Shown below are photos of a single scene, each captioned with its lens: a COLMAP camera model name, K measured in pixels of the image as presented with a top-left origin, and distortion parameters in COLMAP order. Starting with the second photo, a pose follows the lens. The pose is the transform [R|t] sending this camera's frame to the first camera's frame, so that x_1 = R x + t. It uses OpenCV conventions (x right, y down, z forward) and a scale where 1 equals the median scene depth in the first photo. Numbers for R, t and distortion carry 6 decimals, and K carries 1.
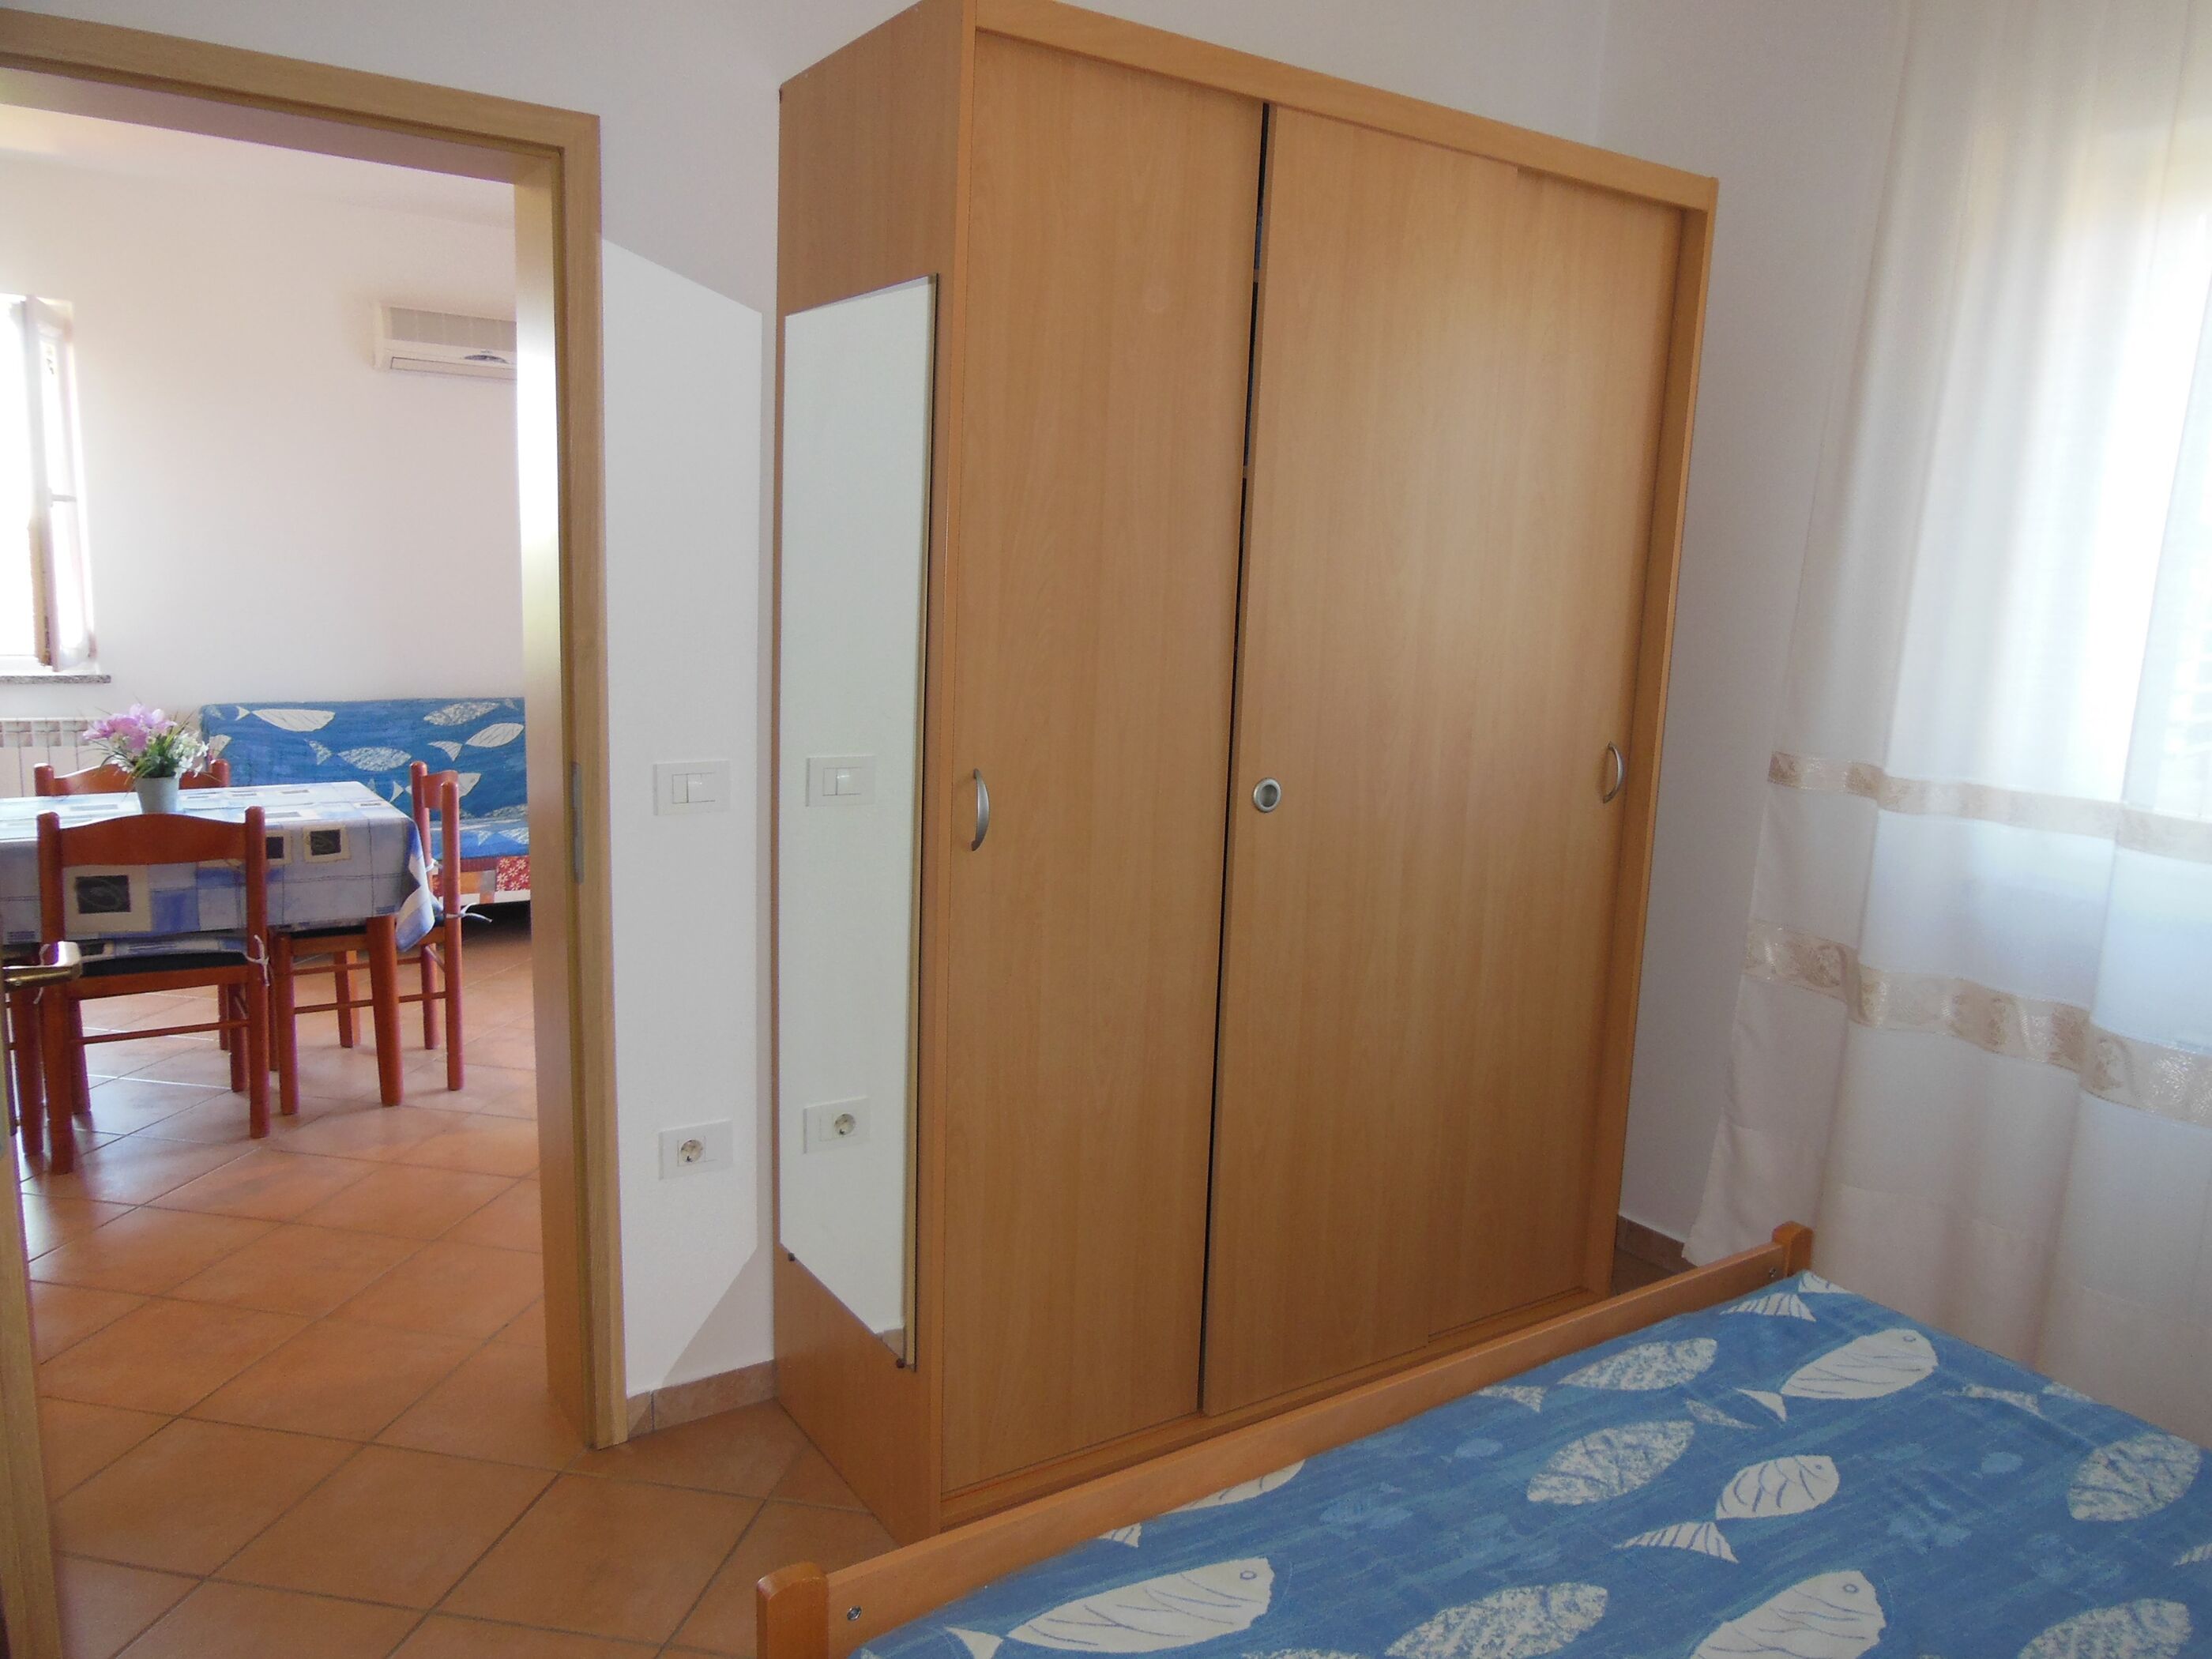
lens RADIAL K [[1593.8, 0, 1106.0], [0, 1593.8, 829.5], [0, 0, 1]] dist [0.002287, 0.001266]
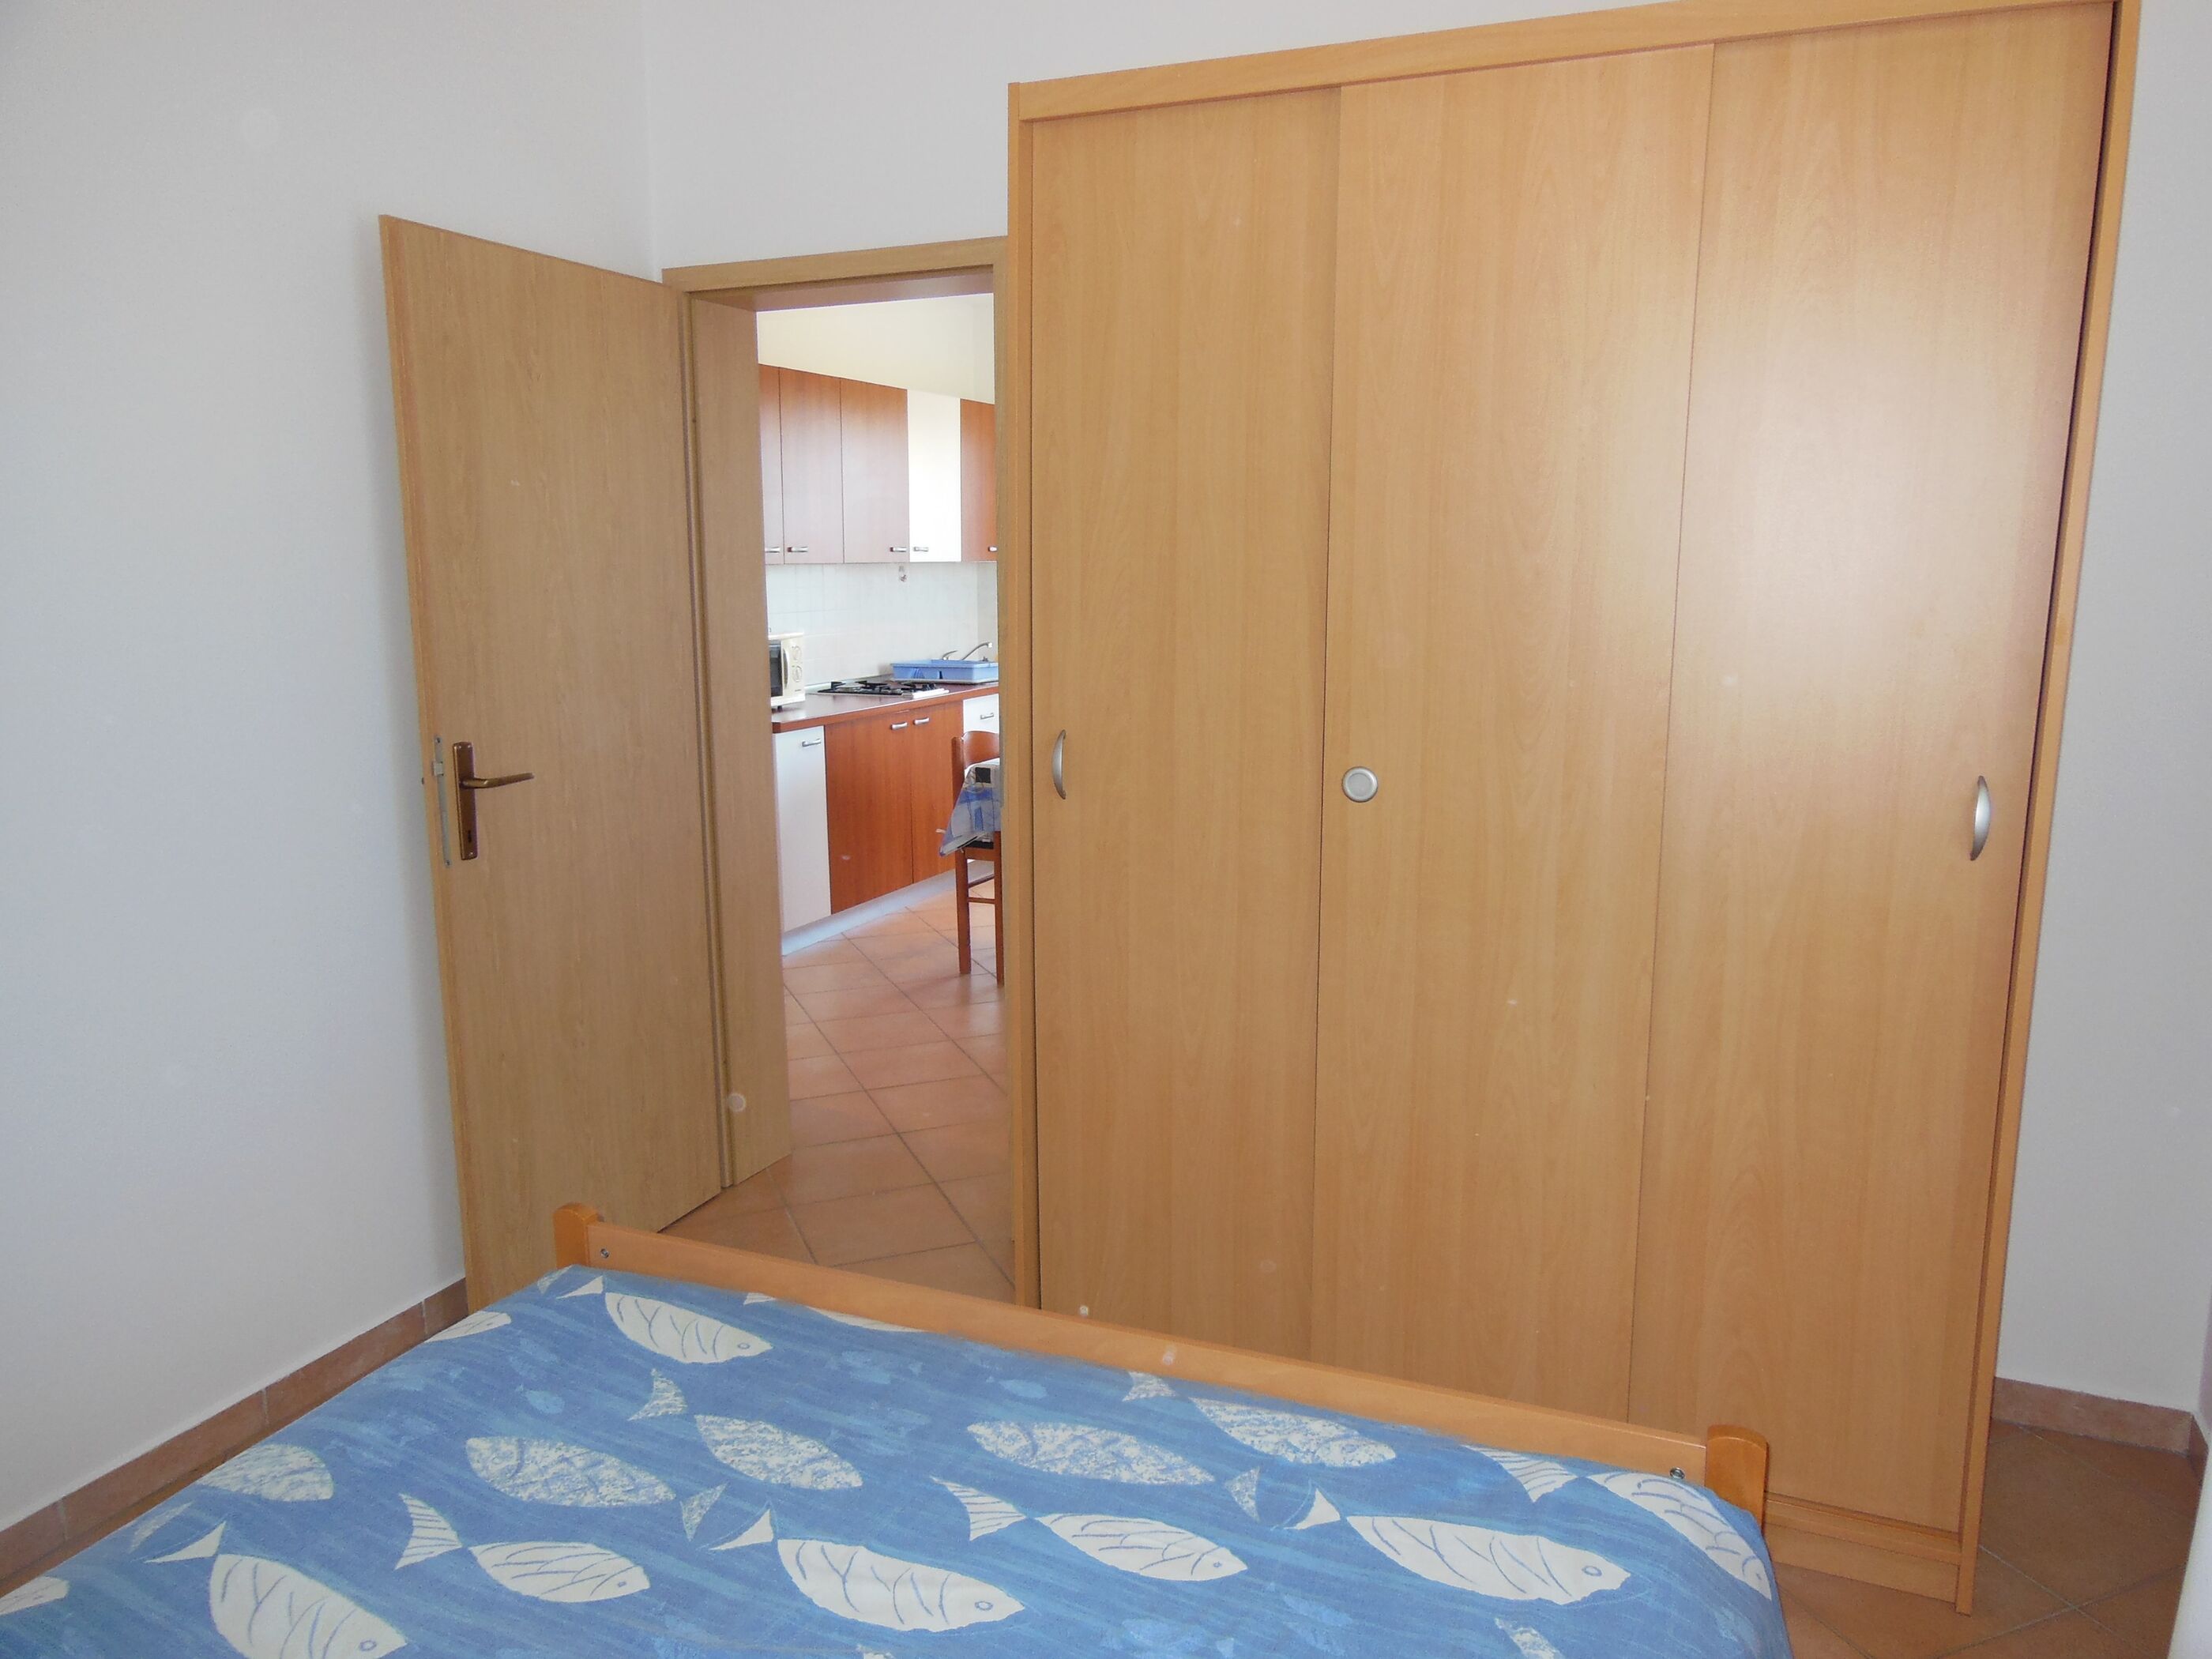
lens RADIAL K [[1591.7, 0, 1106.0], [0, 1591.7, 829.5], [0, 0, 1]] dist [-0.032075, 0.001995]
pose [[0.541336, 0.108455, -0.833782, 1.066362], [-0.113492, 0.991996, 0.055349, -0.038508], [0.833111, 0.064665, 0.549312, 0.439946]]
